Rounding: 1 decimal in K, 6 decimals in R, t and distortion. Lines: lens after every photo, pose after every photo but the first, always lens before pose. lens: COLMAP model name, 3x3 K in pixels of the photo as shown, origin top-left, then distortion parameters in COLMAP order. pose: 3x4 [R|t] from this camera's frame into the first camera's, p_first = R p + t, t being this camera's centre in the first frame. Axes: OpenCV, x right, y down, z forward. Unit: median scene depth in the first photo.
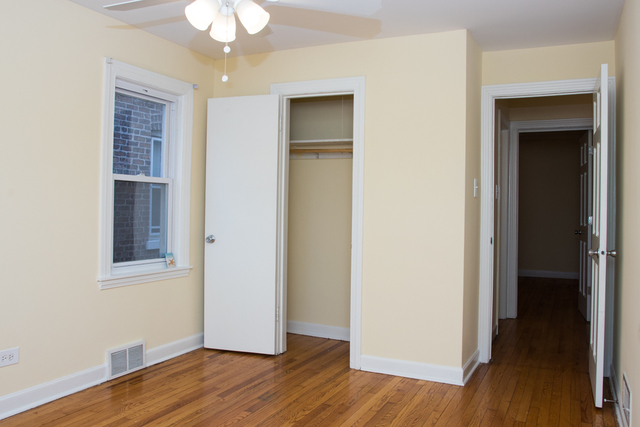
lens RADIAL K [[528.2, 0, 320.0], [0, 528.2, 213.5], [0, 0, 1]] dist [-0.104521, 0.001465]
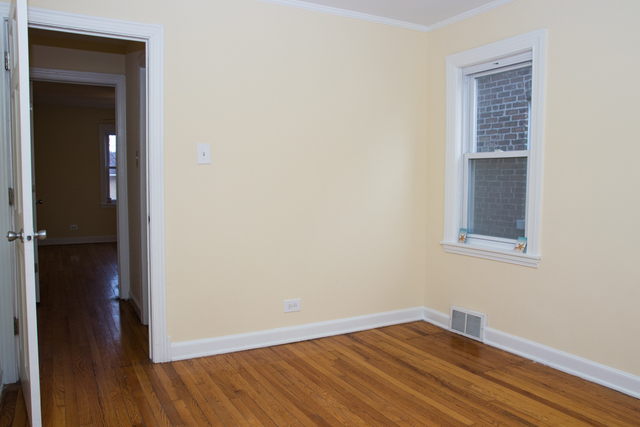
lens RADIAL K [[528.2, 0, 320.0], [0, 528.2, 213.5], [0, 0, 1]] dist [-0.104521, 0.001465]
pose [[-0.588335, 0.030902, -0.808027, 0.653450], [-0.027959, 0.997895, 0.058520, -0.003125], [0.808134, 0.057021, -0.586232, 1.313828]]
